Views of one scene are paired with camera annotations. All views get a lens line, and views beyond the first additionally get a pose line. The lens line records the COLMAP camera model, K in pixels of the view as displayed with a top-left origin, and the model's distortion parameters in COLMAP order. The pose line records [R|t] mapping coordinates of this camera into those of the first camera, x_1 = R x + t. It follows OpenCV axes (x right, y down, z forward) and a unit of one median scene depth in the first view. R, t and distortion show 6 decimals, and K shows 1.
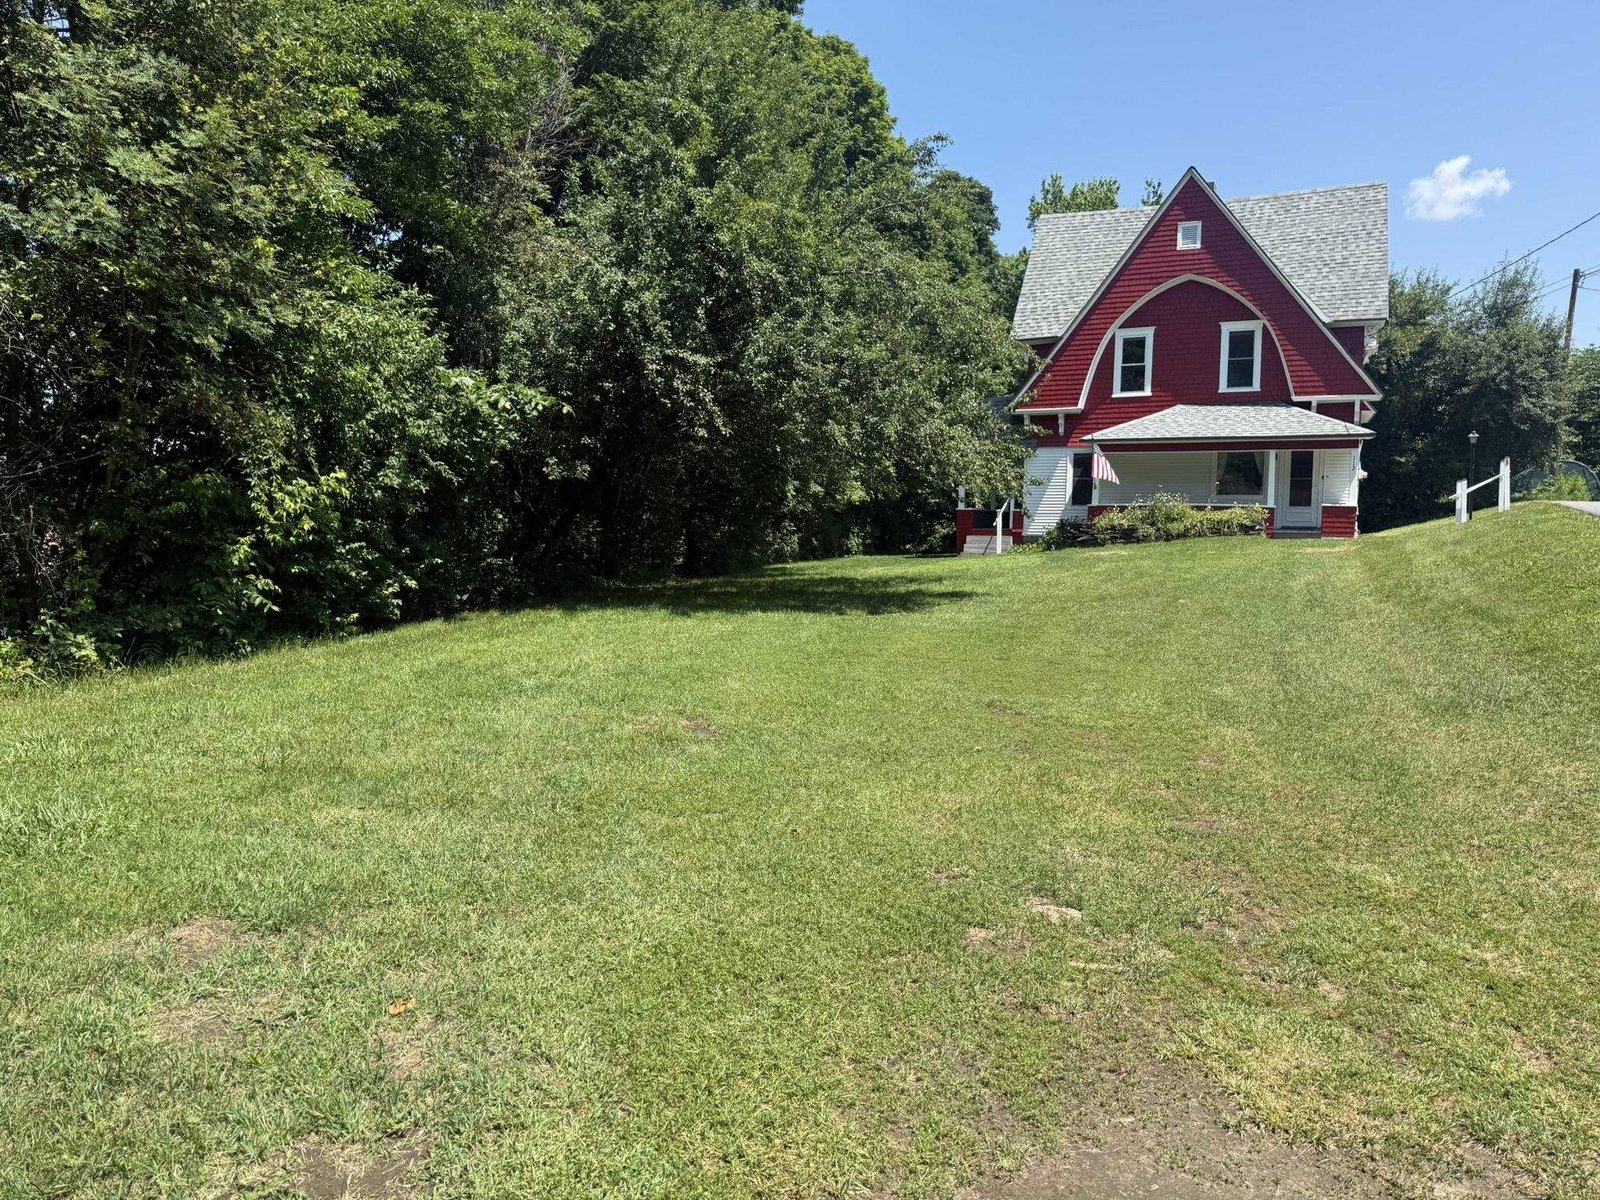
lens RADIAL K [[1122.0, 0, 803.3], [0, 1122.0, 604.1], [0, 0, 1]] dist [0.030588, -0.027080]
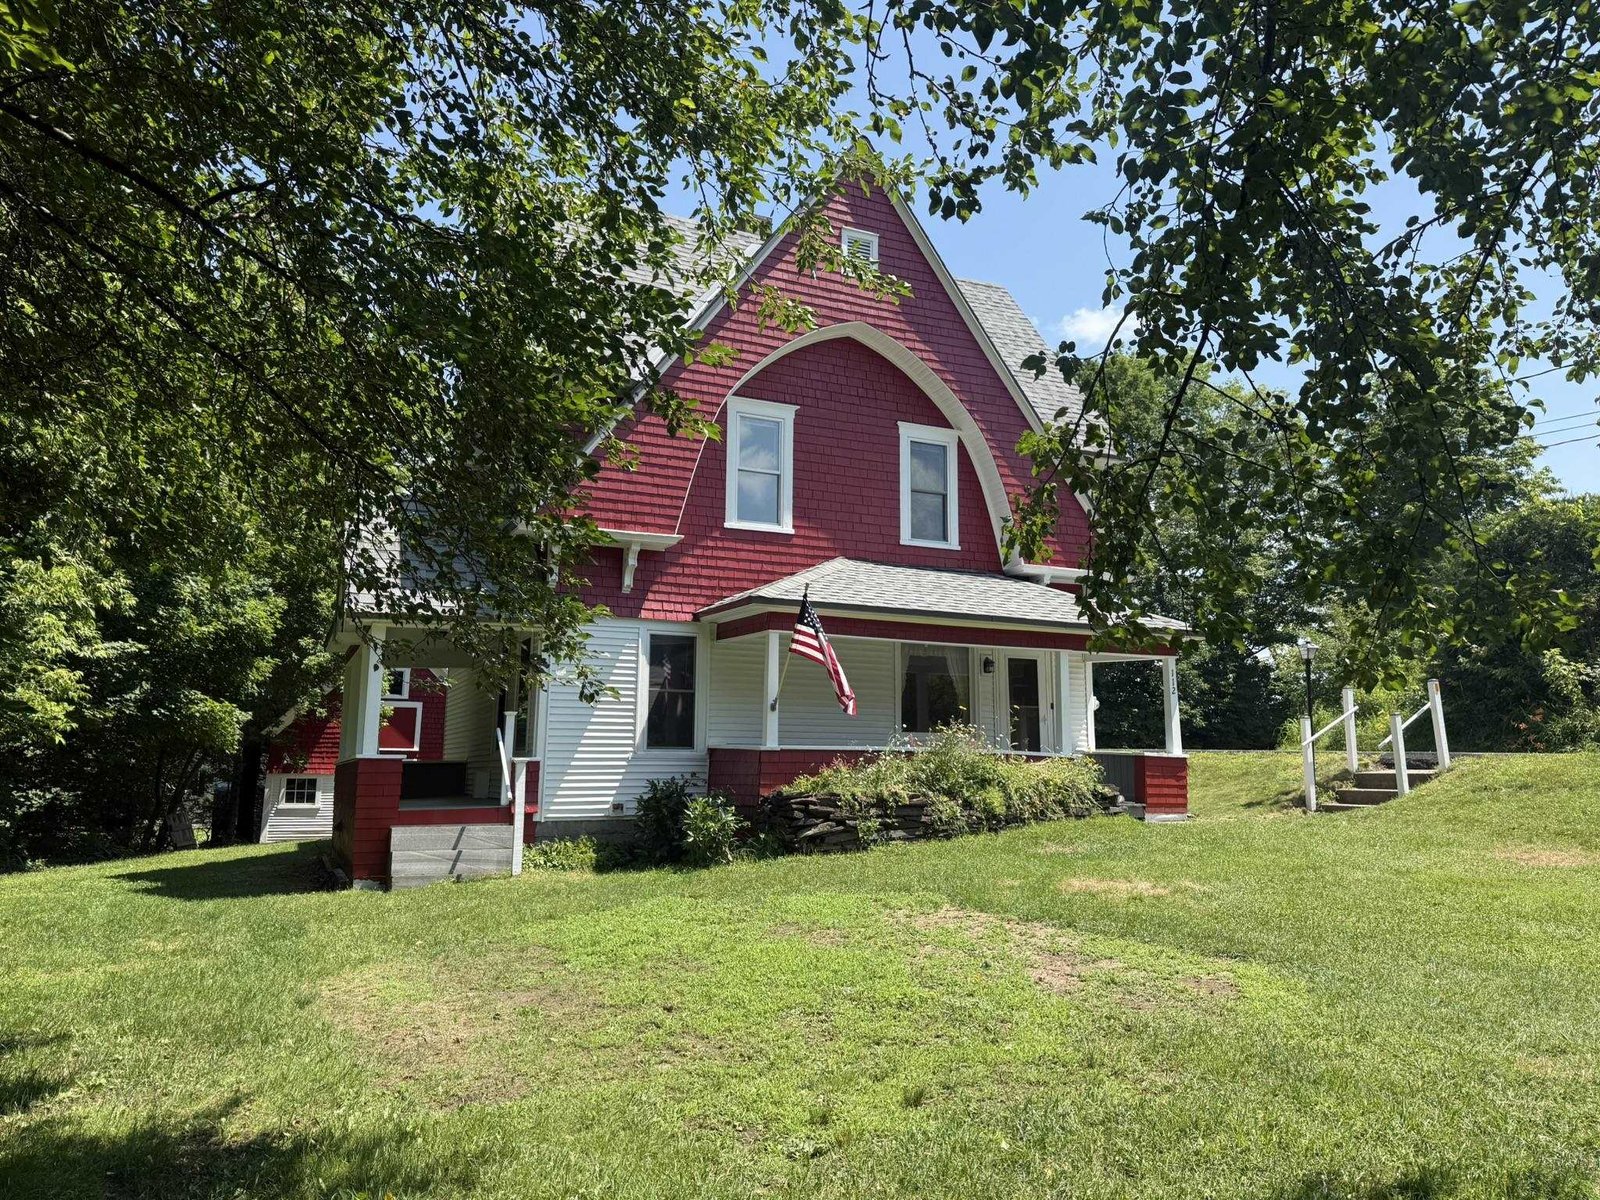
lens RADIAL K [[1122.0, 0, 801.9], [0, 1122.0, 595.0], [0, 0, 1]] dist [0.030588, -0.027080]
pose [[0.652861, 0.112273, 0.749111, -0.068413], [0.054127, 0.979512, -0.193977, -0.060686], [-0.755541, 0.167187, 0.633408, 0.698075]]
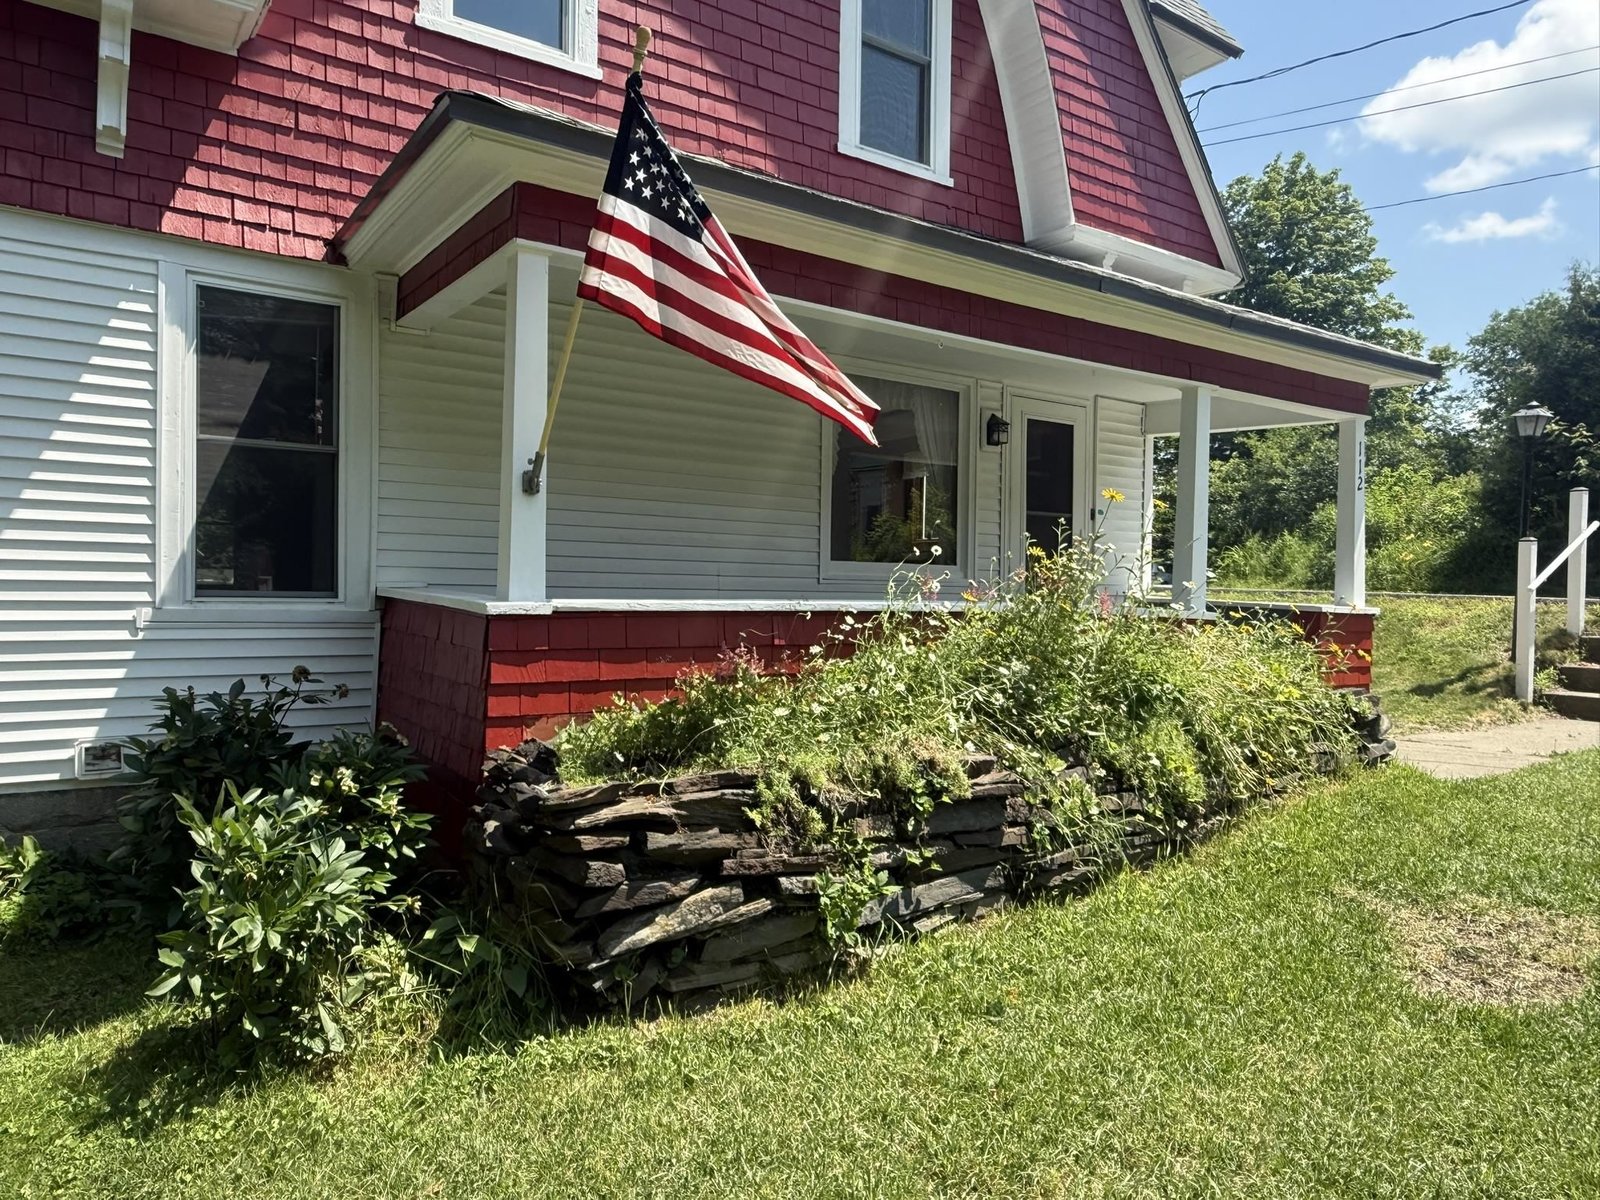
lens RADIAL K [[1085.7, 0, 800.0], [0, 1085.7, 605.5], [0, 0, 1]] dist [0.007763, -0.001812]
pose [[0.517257, -0.011384, 0.855755, 0.156776], [0.052699, 0.998438, -0.018572, -0.083274], [-0.854206, 0.054704, 0.517048, 0.891586]]
